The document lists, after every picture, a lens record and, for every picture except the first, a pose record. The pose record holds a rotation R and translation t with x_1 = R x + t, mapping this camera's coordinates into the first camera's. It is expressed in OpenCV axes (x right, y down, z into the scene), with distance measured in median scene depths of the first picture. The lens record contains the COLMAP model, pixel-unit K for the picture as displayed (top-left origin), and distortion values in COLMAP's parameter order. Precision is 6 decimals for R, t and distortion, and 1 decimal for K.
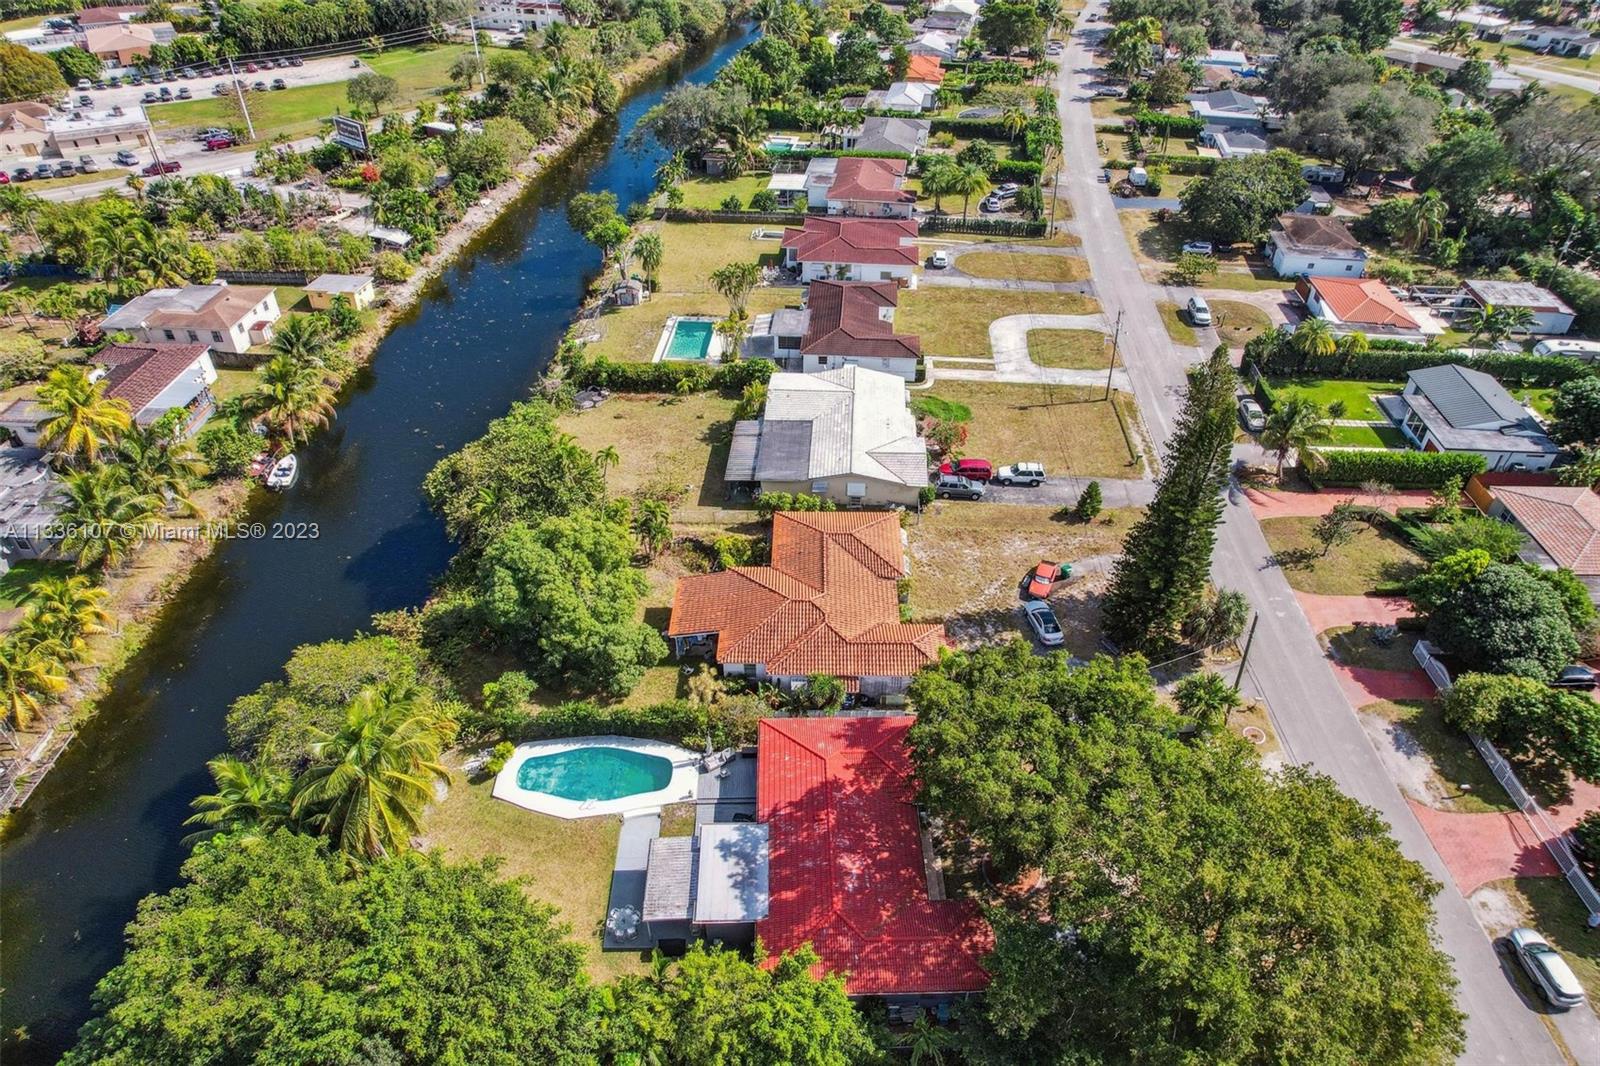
lens RADIAL K [[1024.7, 0, 805.9], [0, 1024.7, 530.0], [0, 0, 1]] dist [-0.073500, 0.065553]
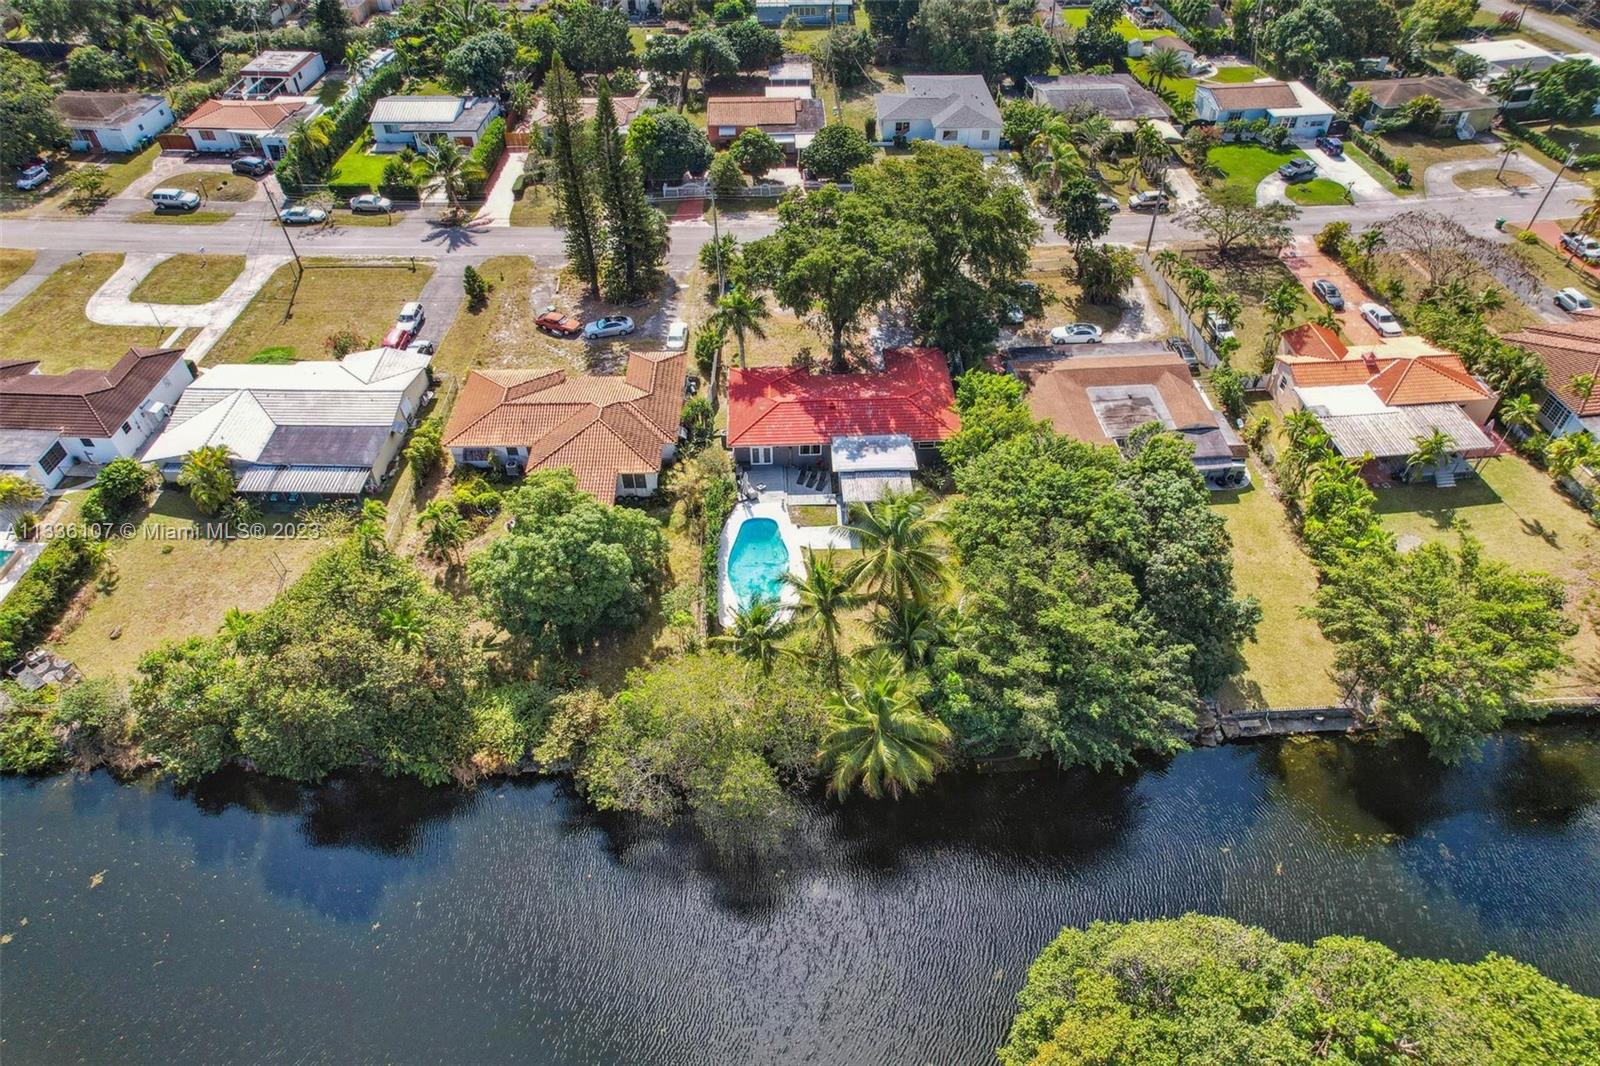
lens RADIAL K [[1024.7, 0, 805.9], [0, 1024.7, 530.0], [0, 0, 1]] dist [-0.073500, 0.065553]
pose [[-0.017489, -0.701327, 0.712625, -0.592934], [0.614309, 0.554805, 0.561085, -0.230047], [-0.788872, 0.447585, 0.421128, 0.280655]]
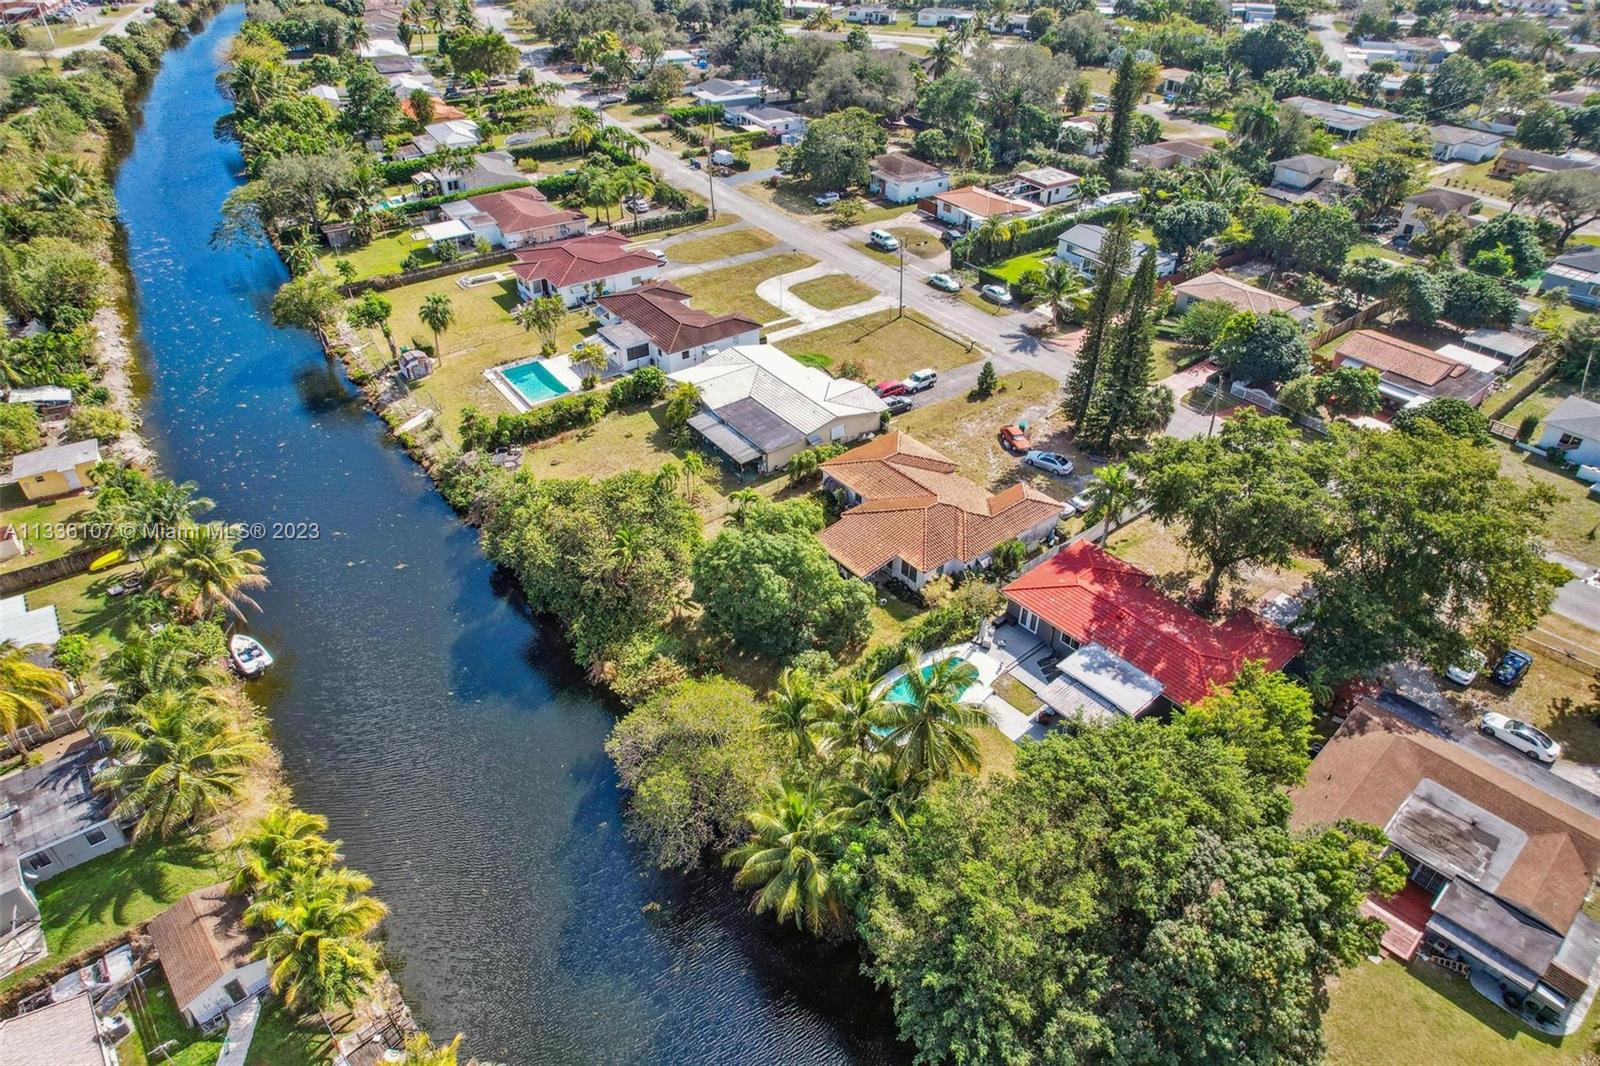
lens RADIAL K [[1024.7, 0, 805.9], [0, 1024.7, 530.0], [0, 0, 1]] dist [-0.073500, 0.065553]
pose [[0.772761, -0.371740, 0.514441, -0.487520], [0.385394, 0.918825, 0.085037, -0.040231], [-0.504293, 0.132549, 0.853299, 0.056427]]
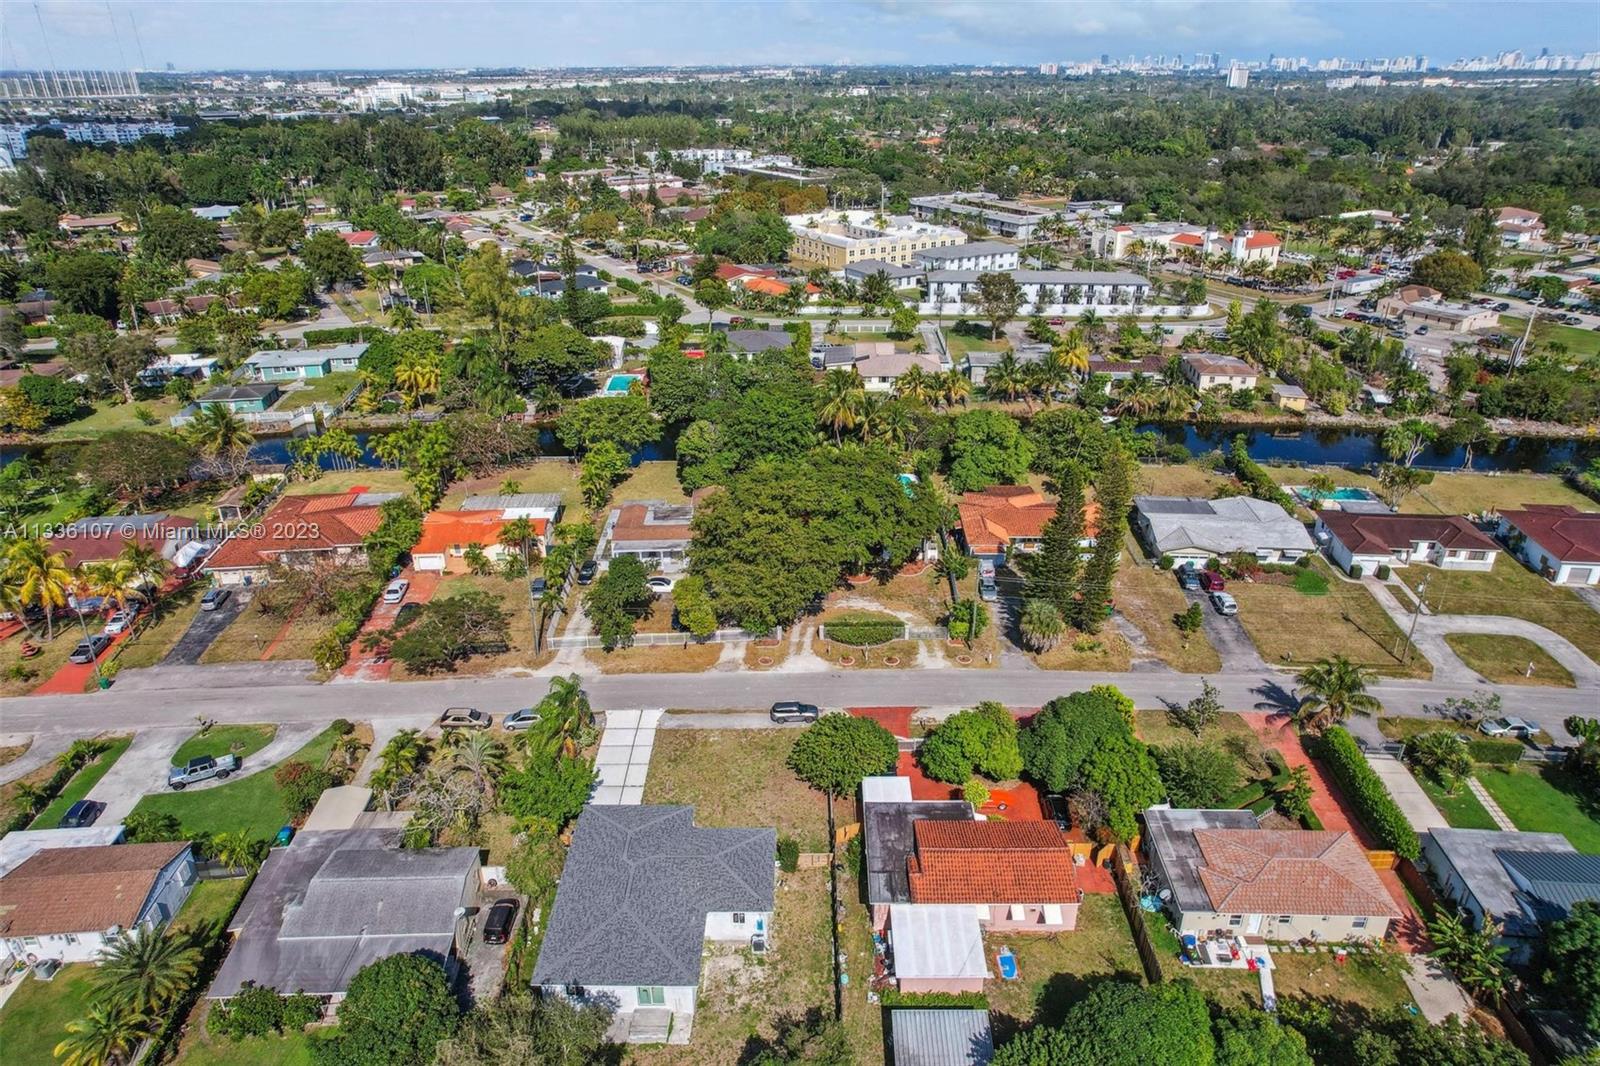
lens RADIAL K [[1036.6, 0, 800.0], [0, 1036.6, 533.0], [0, 0, 1]] dist [-0.056401, 0.021566]
pose [[-0.027992, 0.414141, -0.909782, 1.111959], [-0.608839, 0.714777, 0.344105, -0.193254], [0.792800, 0.563543, 0.232137, 0.221653]]
